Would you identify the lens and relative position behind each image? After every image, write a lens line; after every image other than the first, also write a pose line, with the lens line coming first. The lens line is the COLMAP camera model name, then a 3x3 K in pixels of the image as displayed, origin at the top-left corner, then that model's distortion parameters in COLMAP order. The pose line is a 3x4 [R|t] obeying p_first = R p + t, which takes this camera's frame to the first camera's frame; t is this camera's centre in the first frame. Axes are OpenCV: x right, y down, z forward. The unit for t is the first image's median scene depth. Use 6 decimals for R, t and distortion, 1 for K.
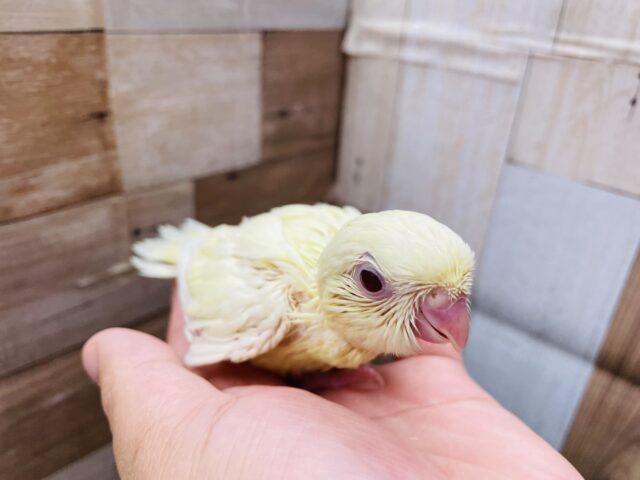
lens RADIAL K [[495.2, 0, 328.3], [0, 495.2, 240.0], [0, 0, 1]] dist [0.040130, -0.083432]
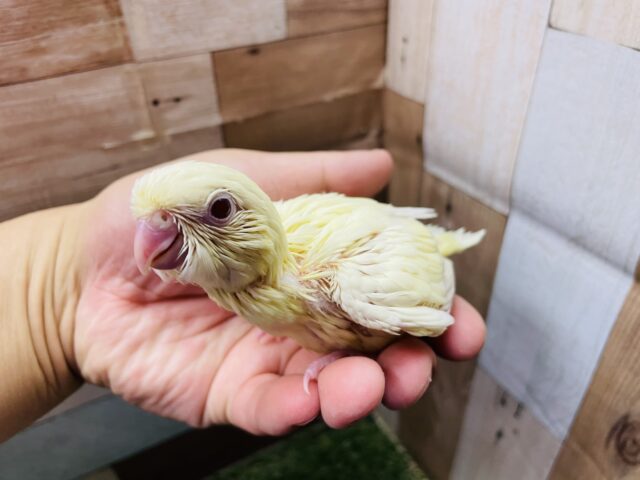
lens RADIAL K [[495.2, 0, 328.3], [0, 495.2, 240.0], [0, 0, 1]] dist [0.040130, -0.083432]
pose [[0.956786, 0.098098, -0.273746, 0.322372], [-0.051170, 0.983488, 0.173591, 0.078660], [0.286255, -0.152082, 0.946007, 0.056950]]
